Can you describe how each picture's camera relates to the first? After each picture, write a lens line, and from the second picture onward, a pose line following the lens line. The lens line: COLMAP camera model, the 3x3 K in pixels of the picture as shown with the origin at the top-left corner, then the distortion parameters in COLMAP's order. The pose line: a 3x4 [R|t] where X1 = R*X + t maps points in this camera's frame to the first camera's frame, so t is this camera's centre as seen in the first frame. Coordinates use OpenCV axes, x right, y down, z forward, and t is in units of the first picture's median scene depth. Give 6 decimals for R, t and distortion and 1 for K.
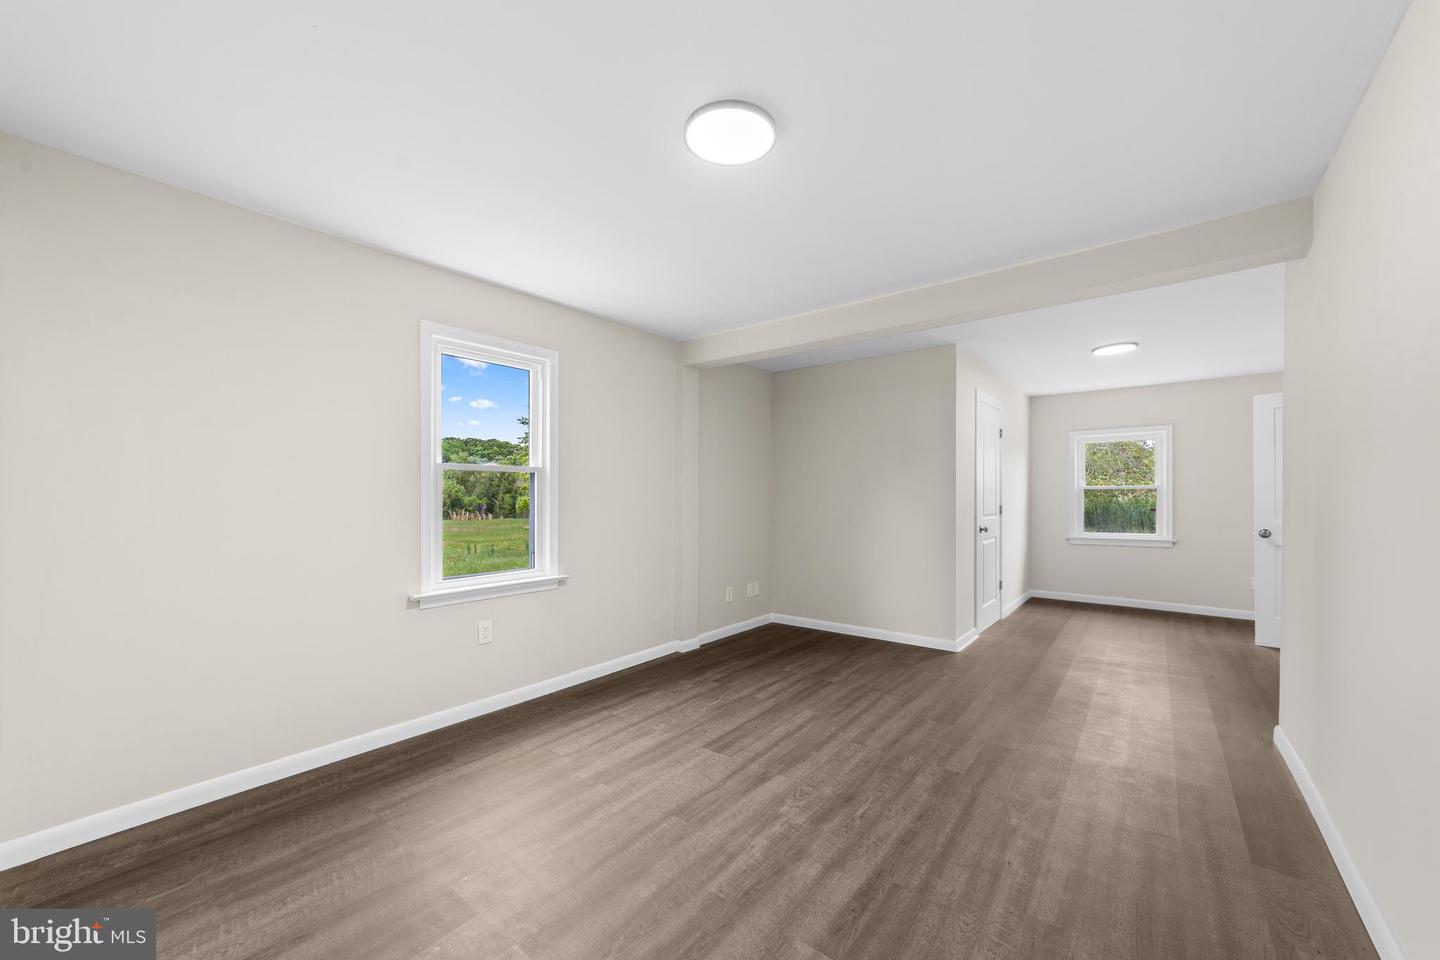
lens RADIAL K [[556.8, 0, 720.3], [0, 556.8, 497.2], [0, 0, 1]] dist [-0.006658, 0.000172]
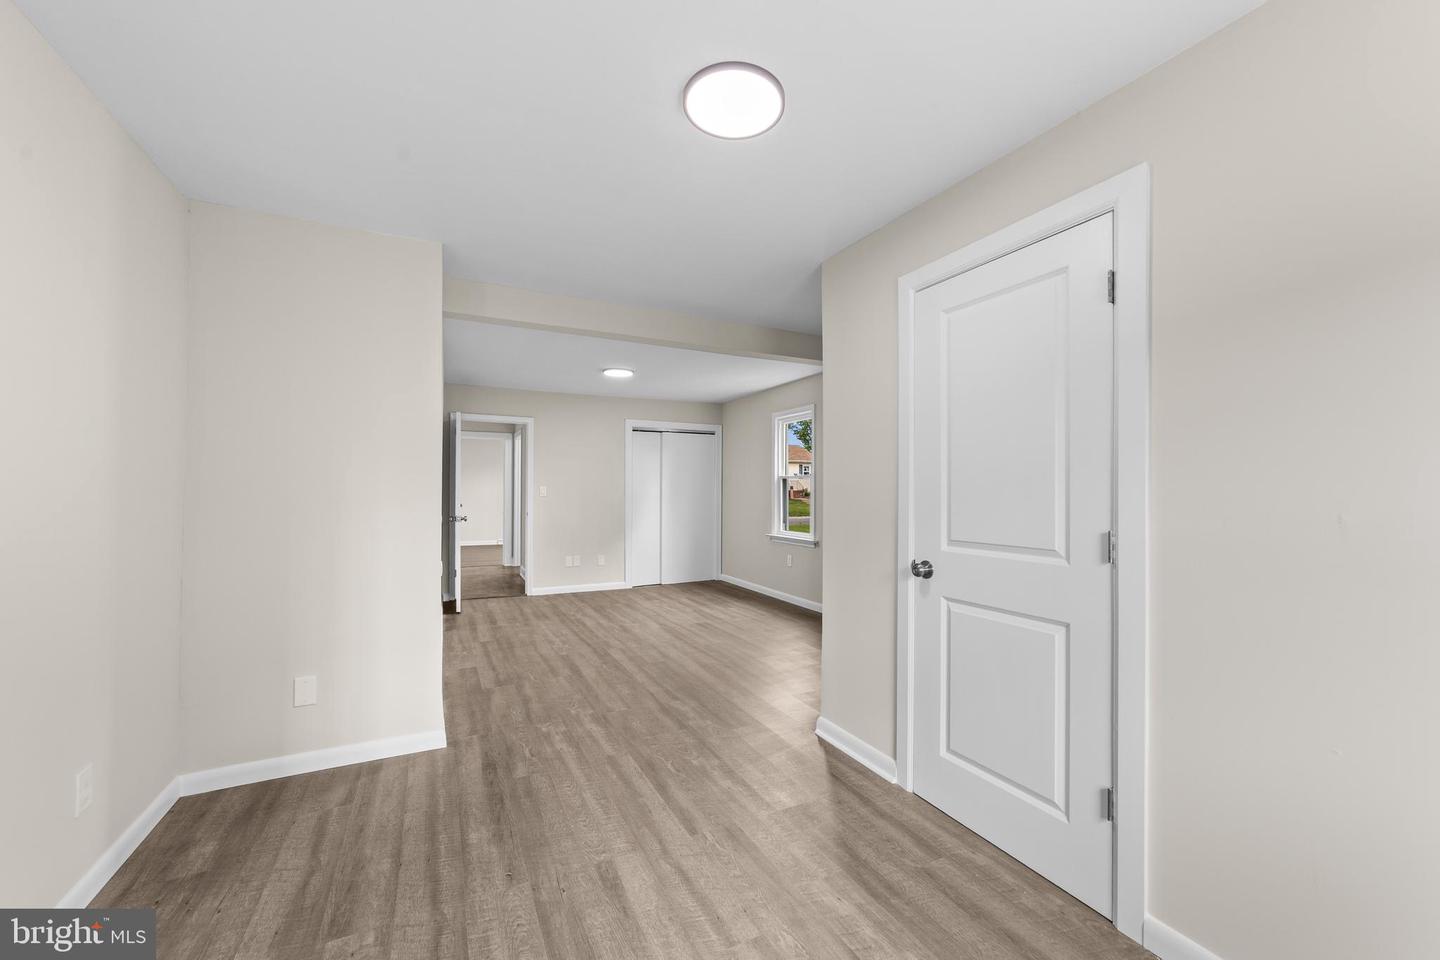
lens RADIAL K [[556.8, 0, 720.3], [0, 556.8, 497.2], [0, 0, 1]] dist [-0.006658, 0.000172]
pose [[-0.418322, 0.011837, -0.908221, 1.628435], [-0.002806, 0.999893, 0.014324, -0.012082], [0.908294, 0.008541, -0.418245, 1.780988]]
